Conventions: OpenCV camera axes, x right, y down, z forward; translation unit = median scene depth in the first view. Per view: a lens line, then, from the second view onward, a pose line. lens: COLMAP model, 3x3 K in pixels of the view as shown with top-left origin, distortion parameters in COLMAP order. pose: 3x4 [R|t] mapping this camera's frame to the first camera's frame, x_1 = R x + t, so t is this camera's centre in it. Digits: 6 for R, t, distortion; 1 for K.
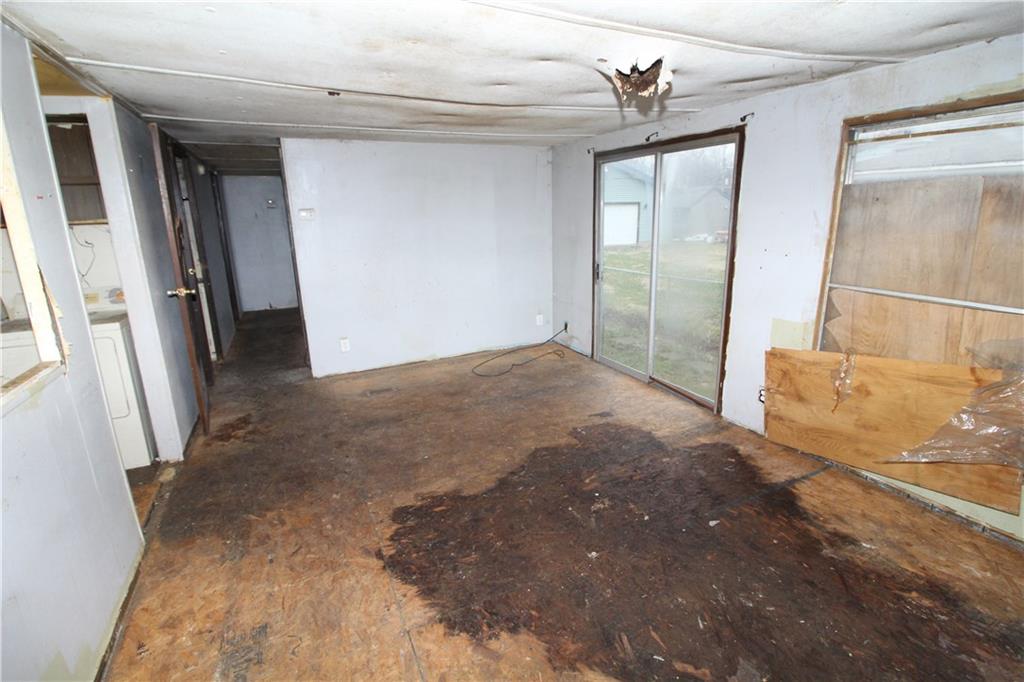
lens RADIAL K [[475.9, 0, 508.2], [0, 475.9, 325.0], [0, 0, 1]] dist [0.003438, -0.016970]
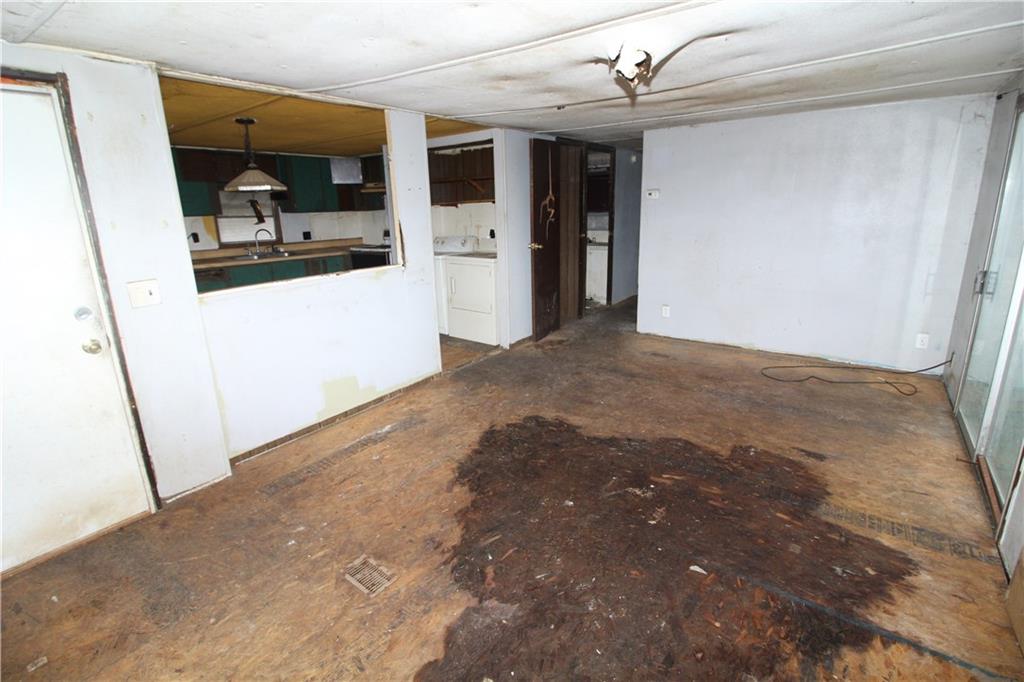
lens RADIAL K [[475.9, 0, 508.2], [0, 475.9, 325.0], [0, 0, 1]] dist [0.003438, -0.016970]
pose [[0.454655, 0.230440, -0.860341, 0.604873], [-0.187883, 0.969028, 0.160264, -0.047919], [0.870625, 0.088779, 0.483869, 0.180056]]
